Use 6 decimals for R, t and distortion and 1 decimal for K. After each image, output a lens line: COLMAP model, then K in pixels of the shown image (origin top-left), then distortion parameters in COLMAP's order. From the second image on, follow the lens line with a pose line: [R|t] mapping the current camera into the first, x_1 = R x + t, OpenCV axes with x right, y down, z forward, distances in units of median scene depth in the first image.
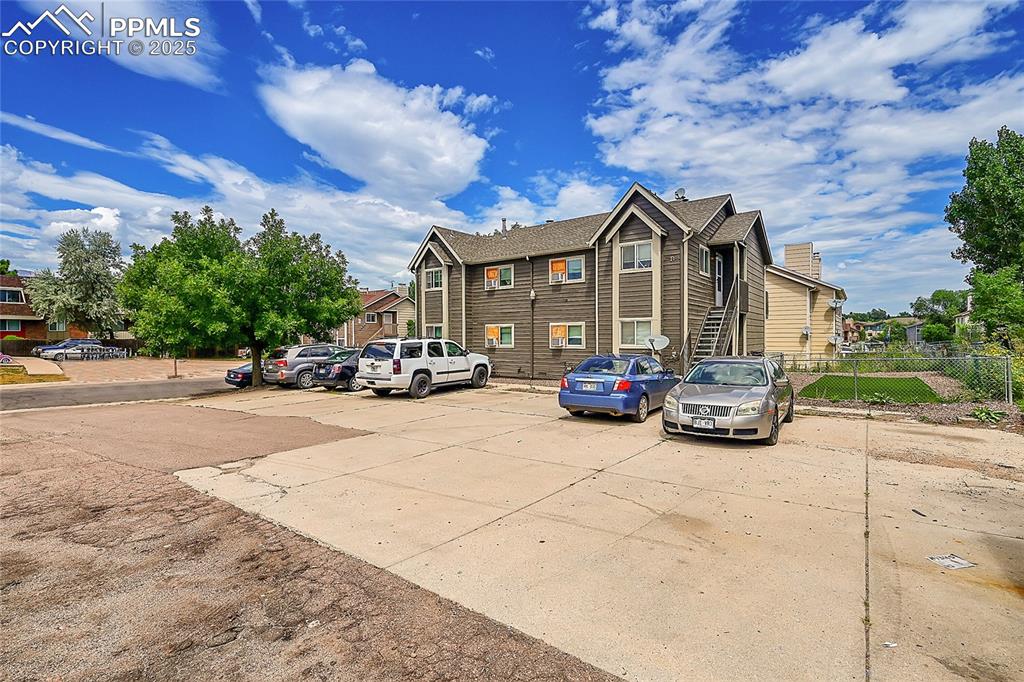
lens RADIAL K [[464.7, 0, 512.0], [0, 464.7, 341.0], [0, 0, 1]] dist [-0.001736, 0.000084]
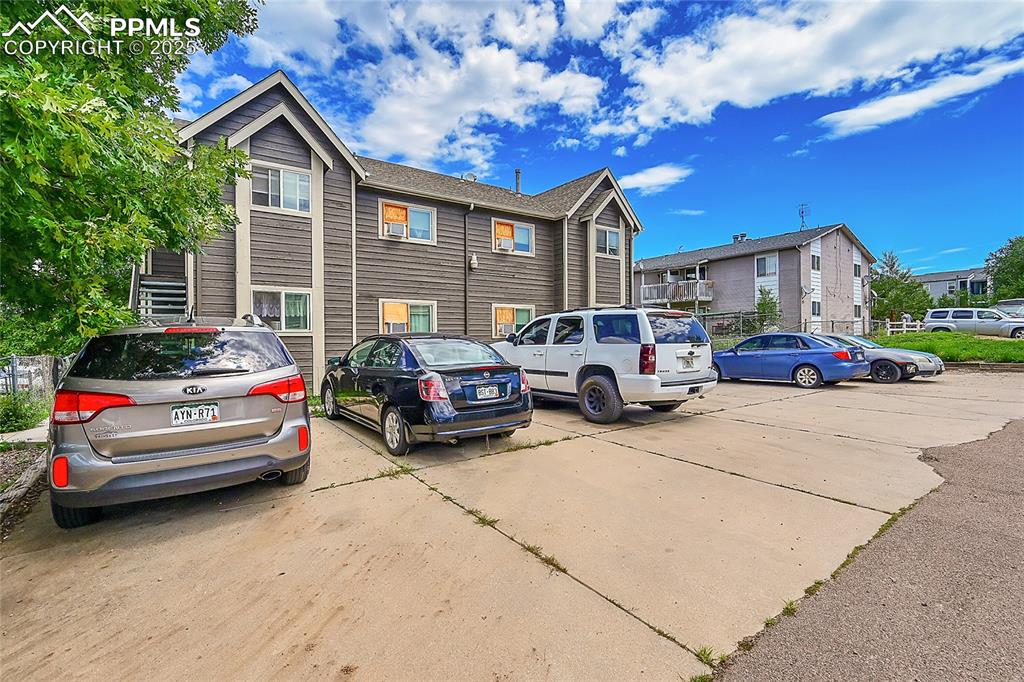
lens RADIAL K [[464.7, 0, 512.0], [0, 464.7, 341.0], [0, 0, 1]] dist [-0.001736, 0.000084]
pose [[0.299096, -0.000059, 0.954223, -0.542524], [0.017119, 0.999839, -0.005304, 0.022308], [-0.954069, 0.017922, 0.299049, 0.662289]]
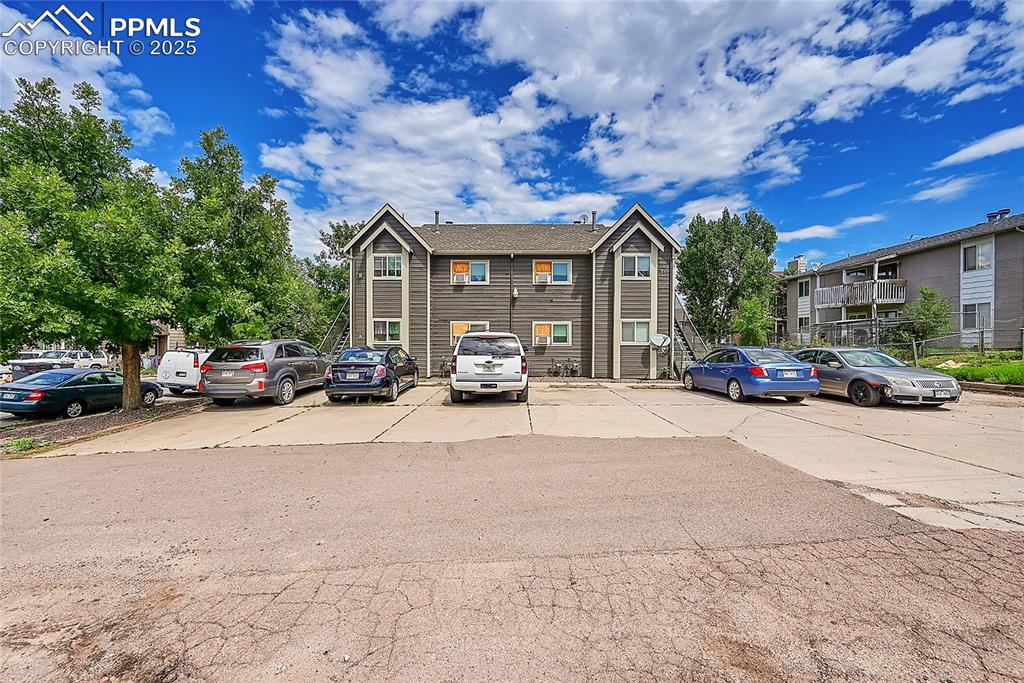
lens RADIAL K [[412.1, 0, 507.6], [0, 412.1, 342.4], [0, 0, 1]] dist [-0.001121, -0.000151]
pose [[0.807530, 0.006019, 0.589796, -0.443203], [-0.001469, 0.999965, -0.008193, 0.013222], [-0.589825, 0.005750, 0.807511, 0.261309]]
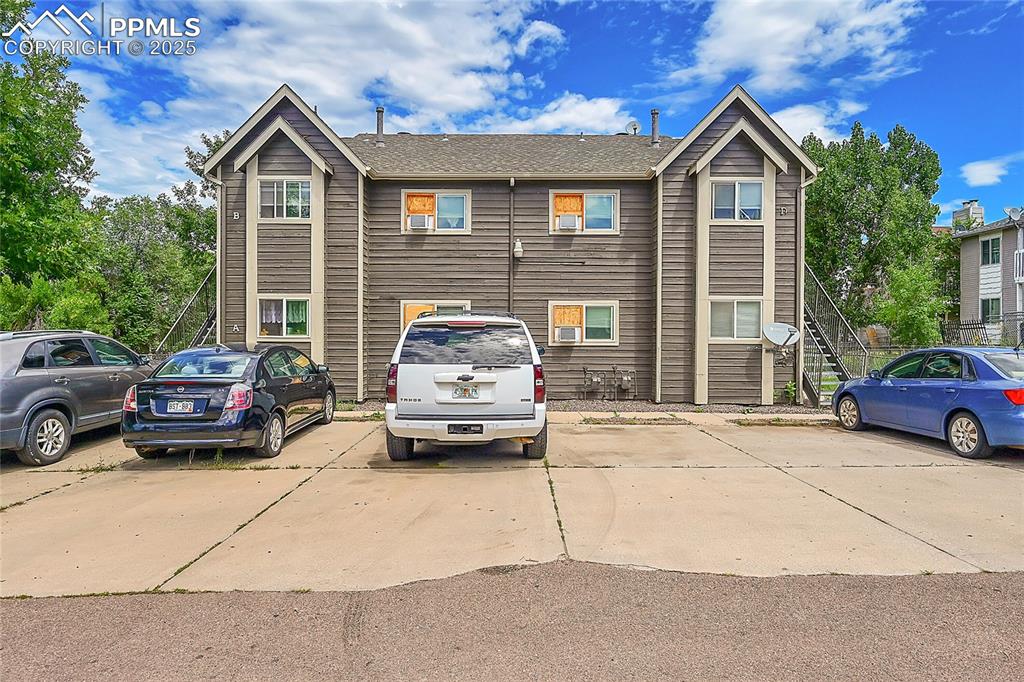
lens RADIAL K [[620.6, 0, 512.0], [0, 620.6, 341.0], [0, 0, 1]] dist [-0.001865, -0.000532]
pose [[0.798557, 0.005849, 0.601891, -0.366778], [-0.002303, 0.999975, -0.006662, 0.014094], [-0.601915, 0.003934, 0.798550, 0.368145]]
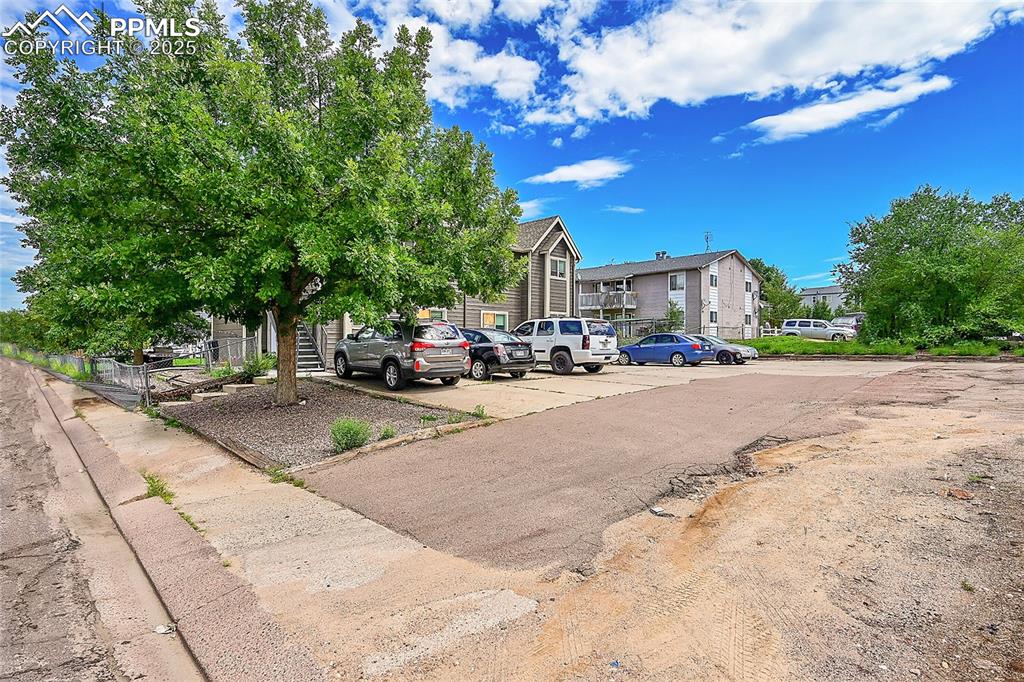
lens RADIAL K [[519.3, 0, 512.0], [0, 519.3, 341.0], [0, 0, 1]] dist [0.001095, 0.000101]
pose [[0.154471, 0.009680, 0.987950, -0.958291], [0.004957, 0.999932, -0.010573, 0.039673], [-0.987985, 0.006530, 0.154413, 0.658666]]
